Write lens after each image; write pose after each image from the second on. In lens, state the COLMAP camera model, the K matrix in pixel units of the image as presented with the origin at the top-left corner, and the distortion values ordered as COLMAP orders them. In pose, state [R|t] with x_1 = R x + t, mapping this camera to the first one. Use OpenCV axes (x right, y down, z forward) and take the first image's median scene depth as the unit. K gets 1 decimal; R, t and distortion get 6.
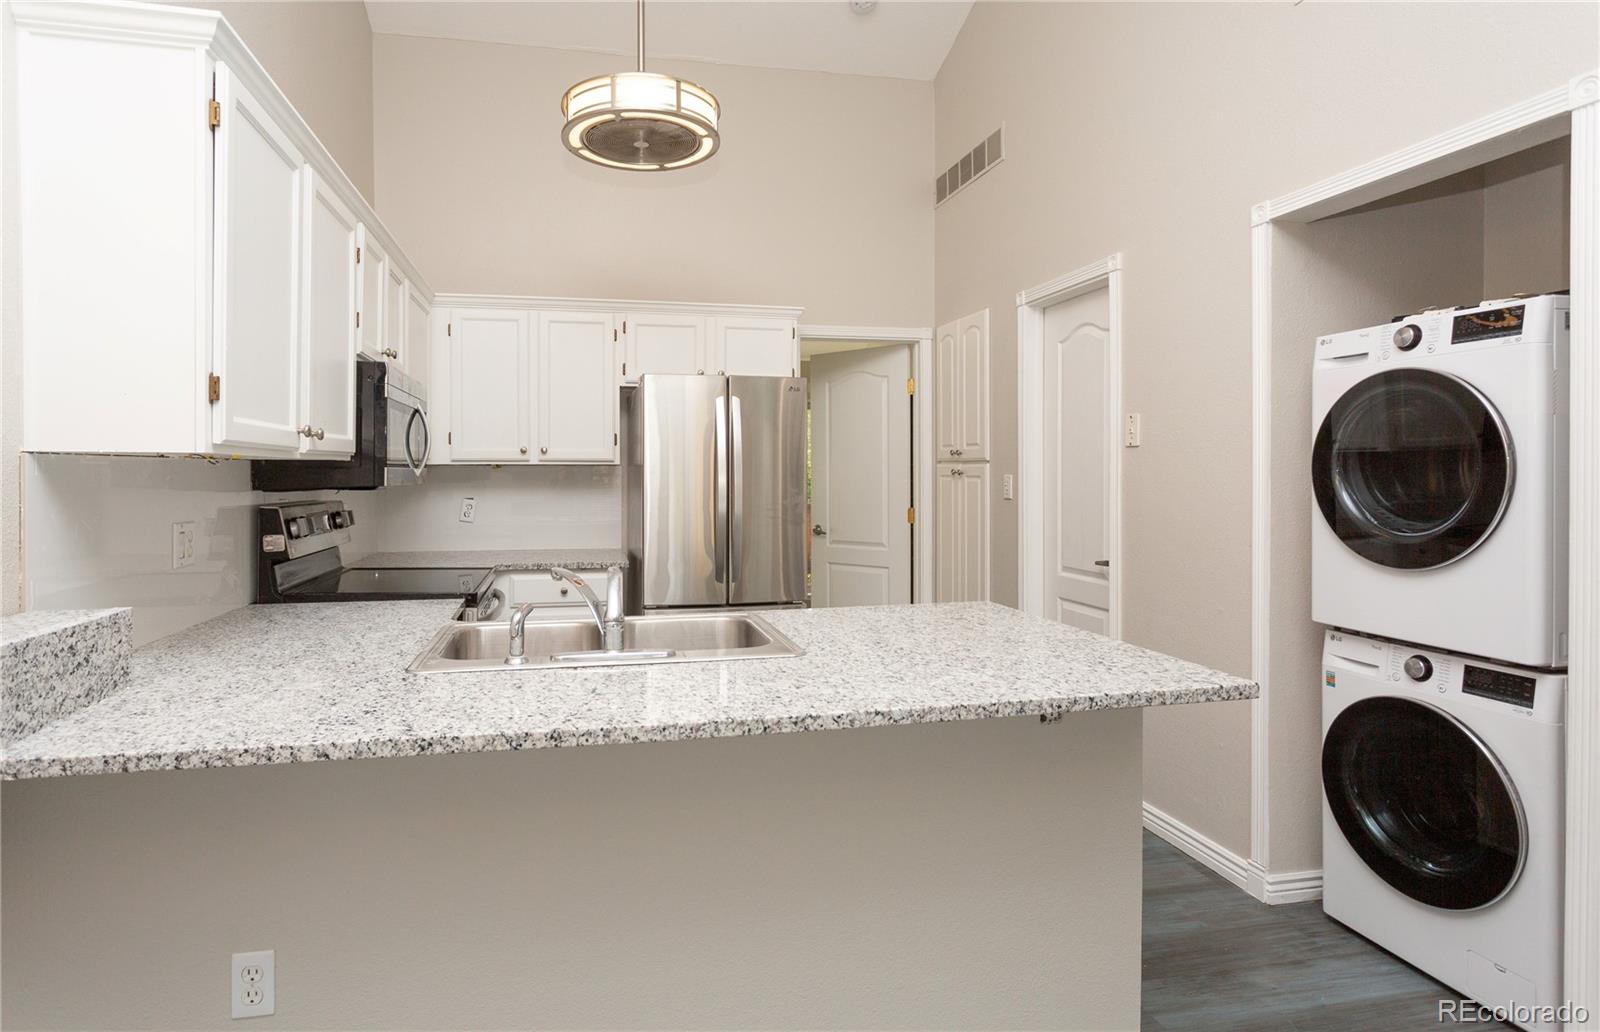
lens RADIAL K [[871.3, 0, 748.7], [0, 871.3, 473.5], [0, 0, 1]] dist [-0.007987, 0.000676]
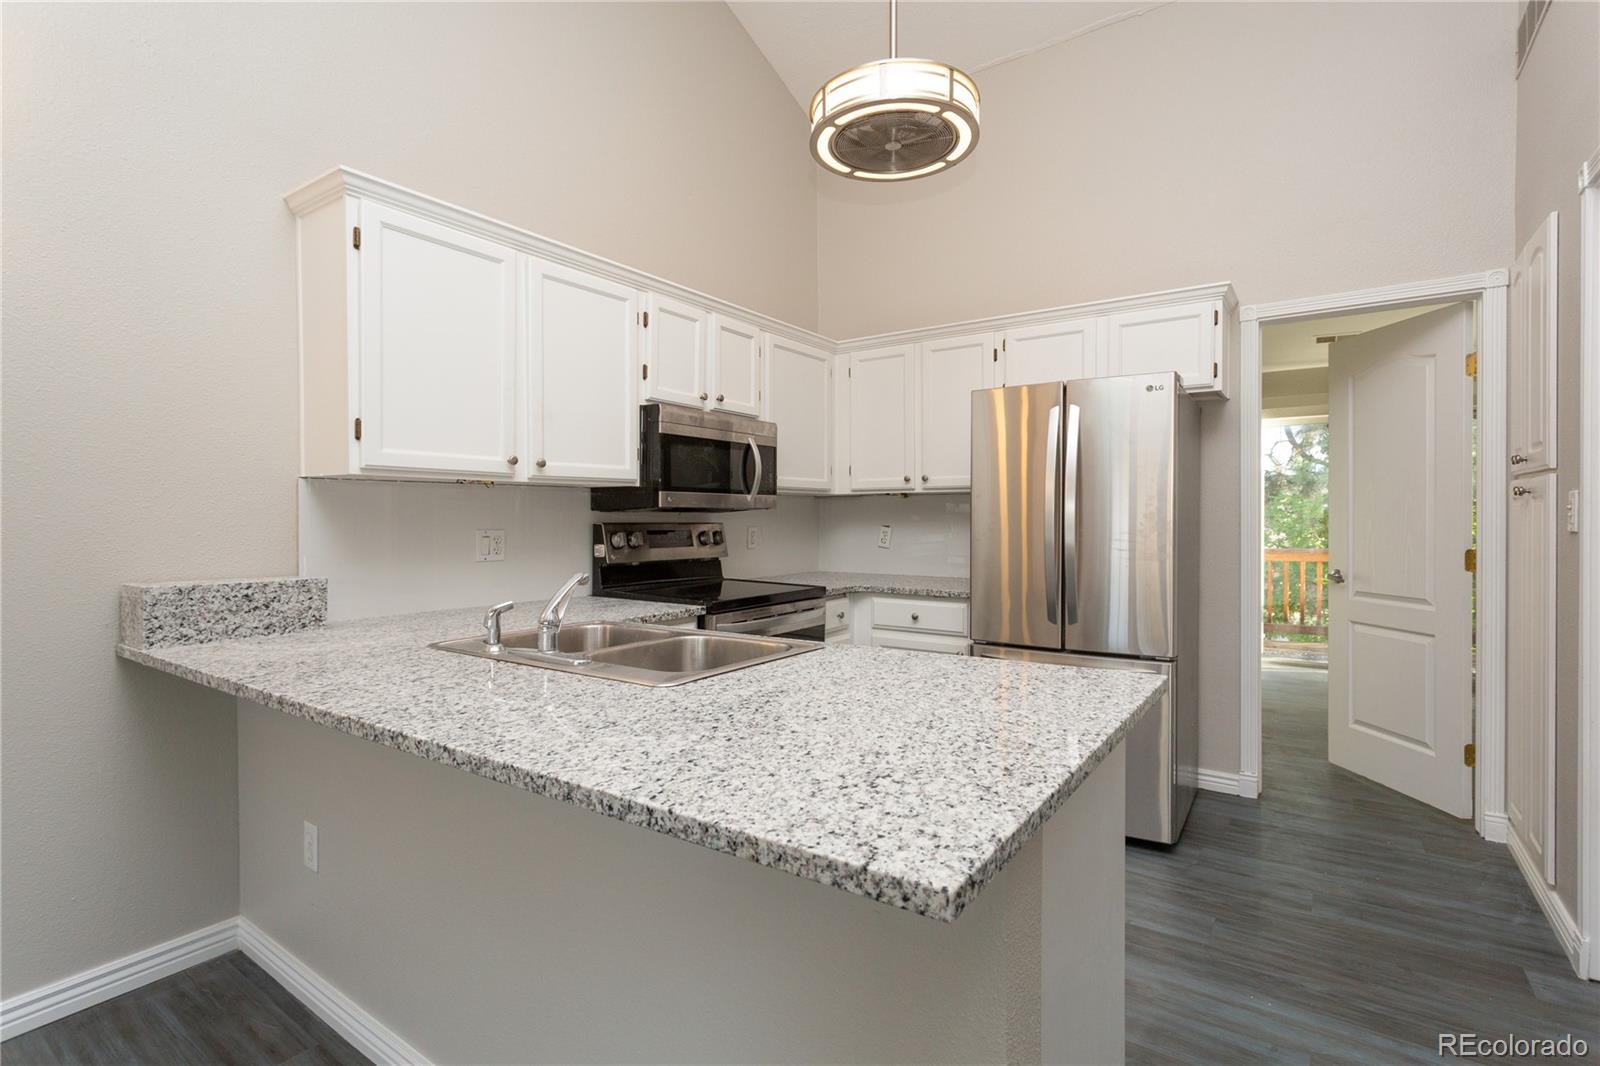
lens RADIAL K [[781.7, 0, 778.8], [0, 781.7, 510.8], [0, 0, 1]] dist [0.001498, 0.000869]
pose [[0.673074, -0.006426, -0.739547, 0.410822], [-0.000568, 0.999957, -0.009206, 0.025176], [0.739575, 0.006616, 0.673042, 0.330676]]
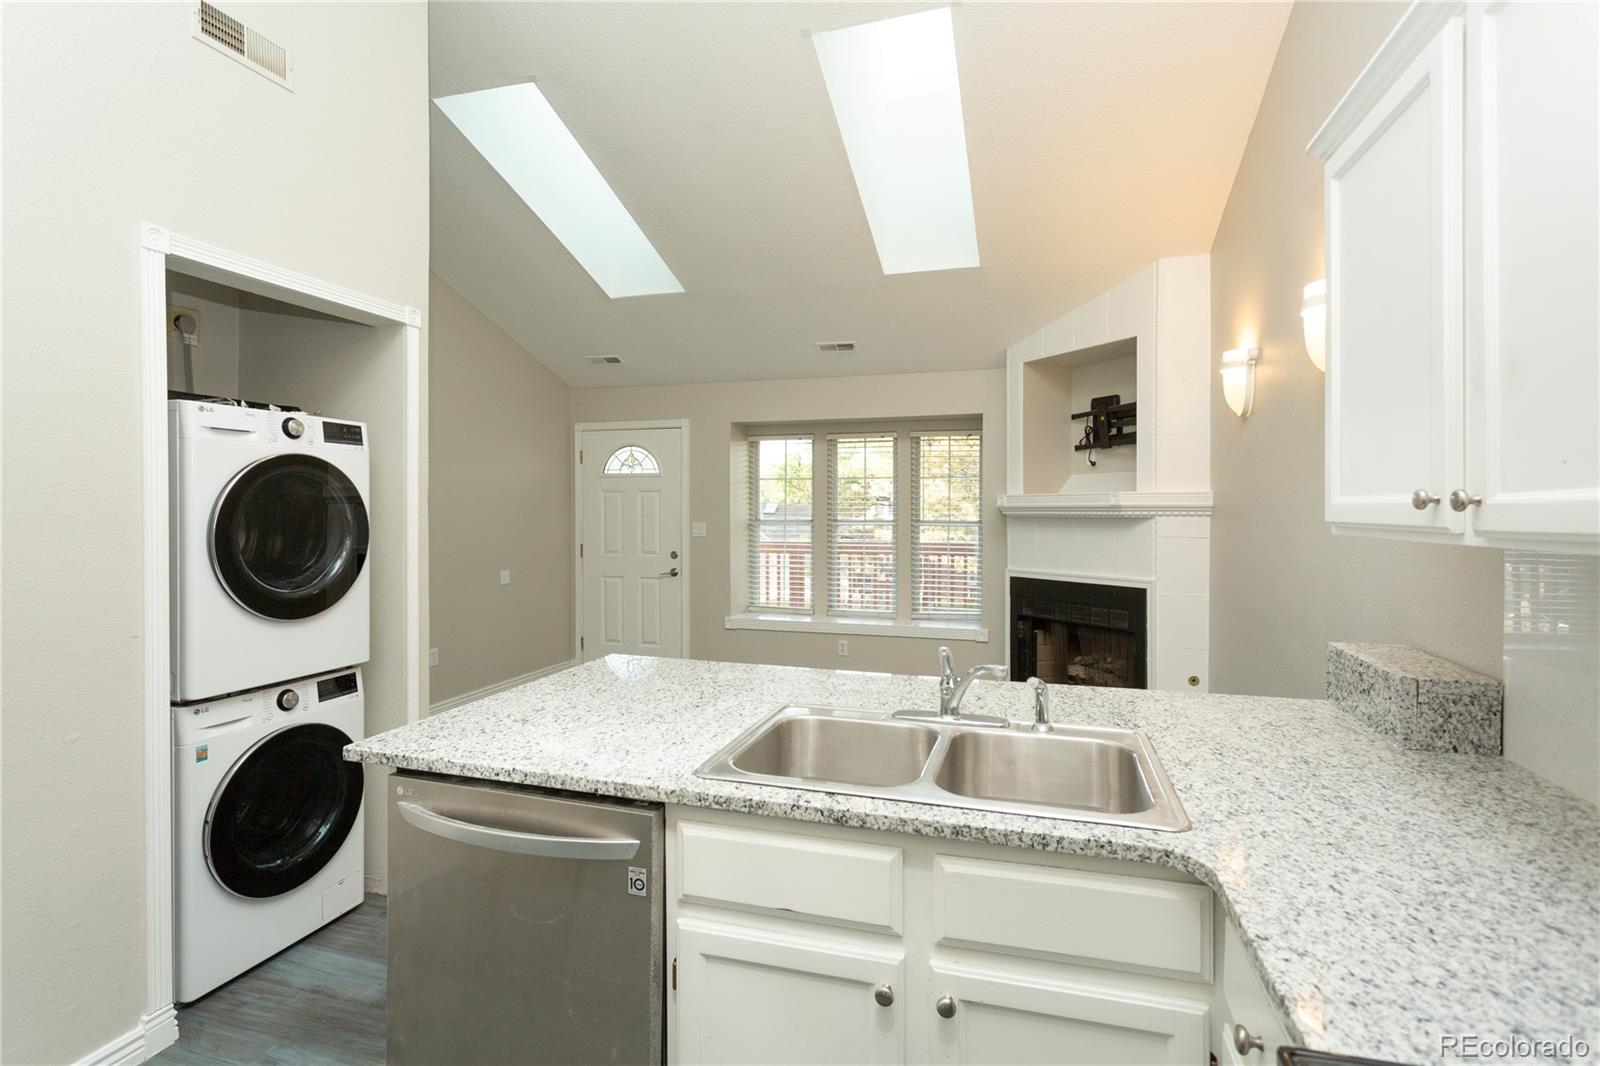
lens RADIAL K [[781.7, 0, 793.1], [0, 781.7, 518.5], [0, 0, 1]] dist [0.001498, 0.000869]
pose [[-0.879717, -0.003884, 0.475483, -0.251726], [0.002920, 0.999904, 0.013572, -0.028749], [-0.475490, 0.013328, -0.879620, 1.103557]]
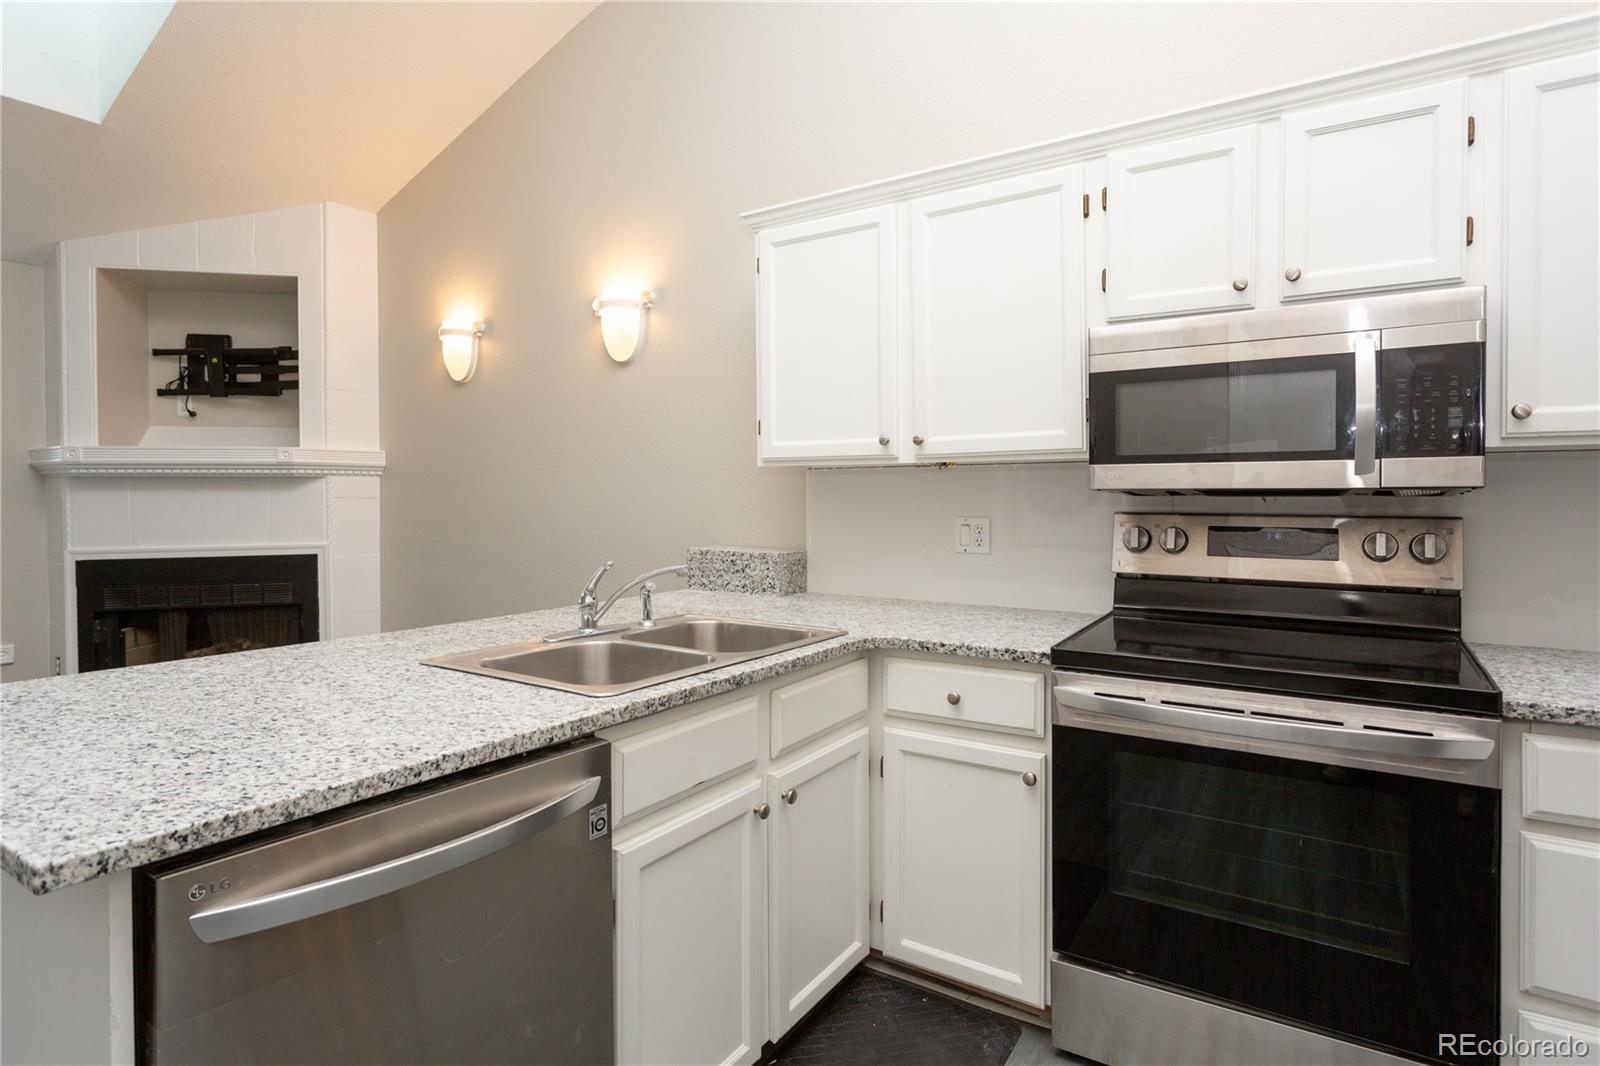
lens RADIAL K [[844.3, 0, 807.3], [0, 844.3, 493.6], [0, 0, 1]] dist [0.026986, -0.000130]
pose [[-0.706273, 0.003550, -0.707931, 0.244006], [0.002413, 0.999994, 0.002607, 0.013190], [0.707935, 0.000133, -0.706277, 1.136825]]
